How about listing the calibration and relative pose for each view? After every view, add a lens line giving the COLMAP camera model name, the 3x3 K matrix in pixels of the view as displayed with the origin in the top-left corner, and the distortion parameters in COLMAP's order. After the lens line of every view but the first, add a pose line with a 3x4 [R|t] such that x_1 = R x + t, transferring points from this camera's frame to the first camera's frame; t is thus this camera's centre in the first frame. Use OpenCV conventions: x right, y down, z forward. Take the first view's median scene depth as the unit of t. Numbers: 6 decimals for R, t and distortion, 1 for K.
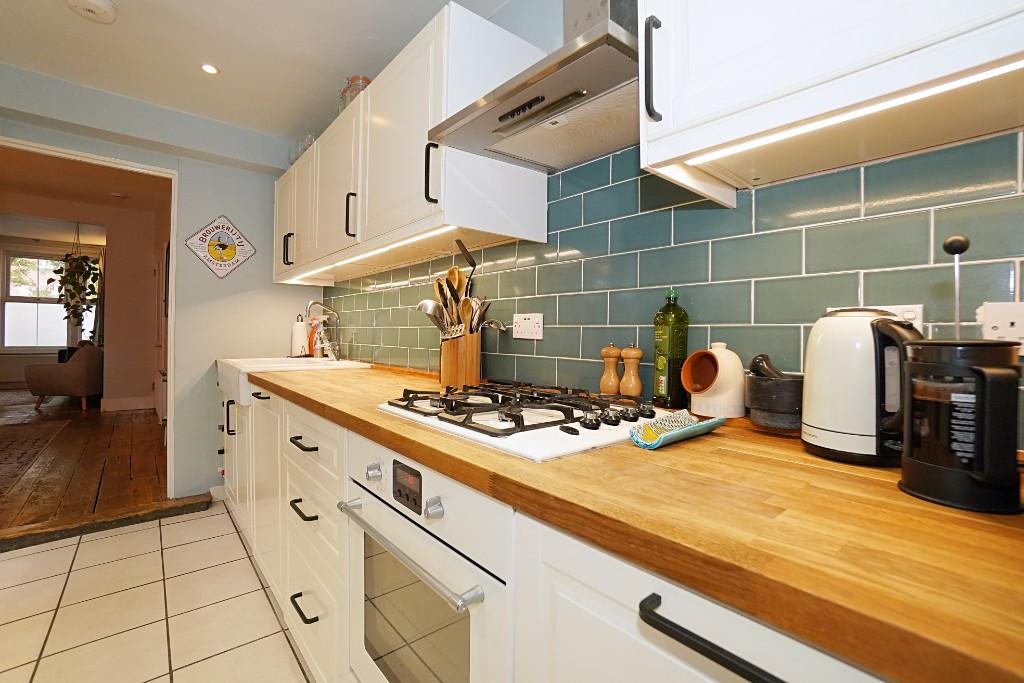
lens RADIAL K [[453.5, 0, 504.1], [0, 453.5, 335.5], [0, 0, 1]] dist [-0.064239, 0.024391]
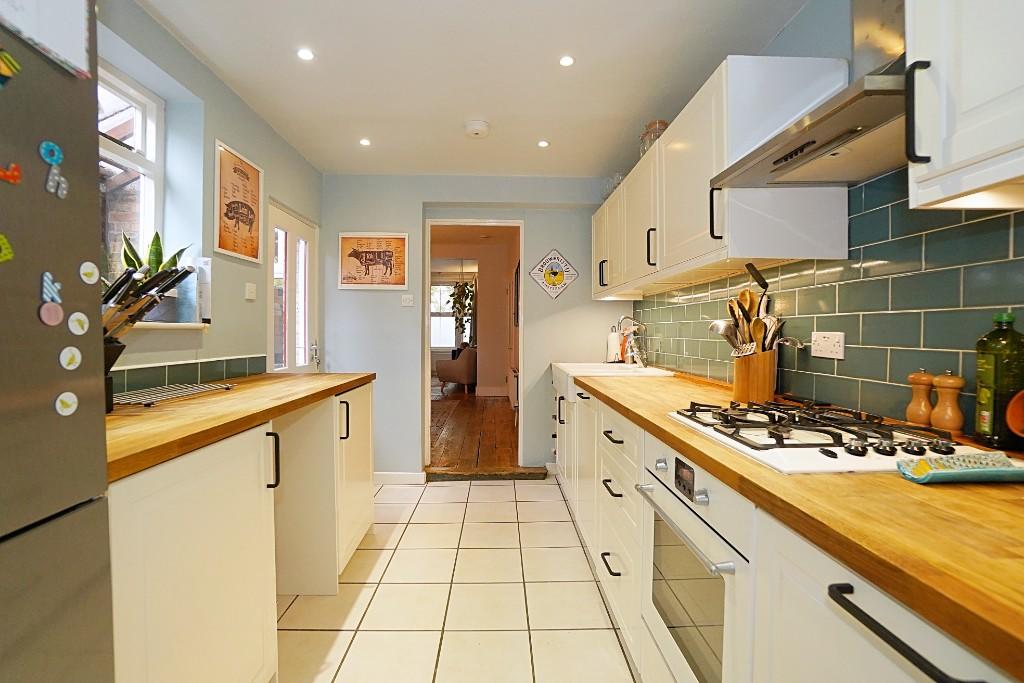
lens RADIAL K [[453.5, 0, 504.1], [0, 453.5, 335.5], [0, 0, 1]] dist [-0.064239, 0.024391]
pose [[0.782363, -0.004798, -0.622805, 0.112591], [0.005304, 0.999985, -0.001040, -0.049298], [0.622801, -0.002490, 0.782377, -0.205482]]
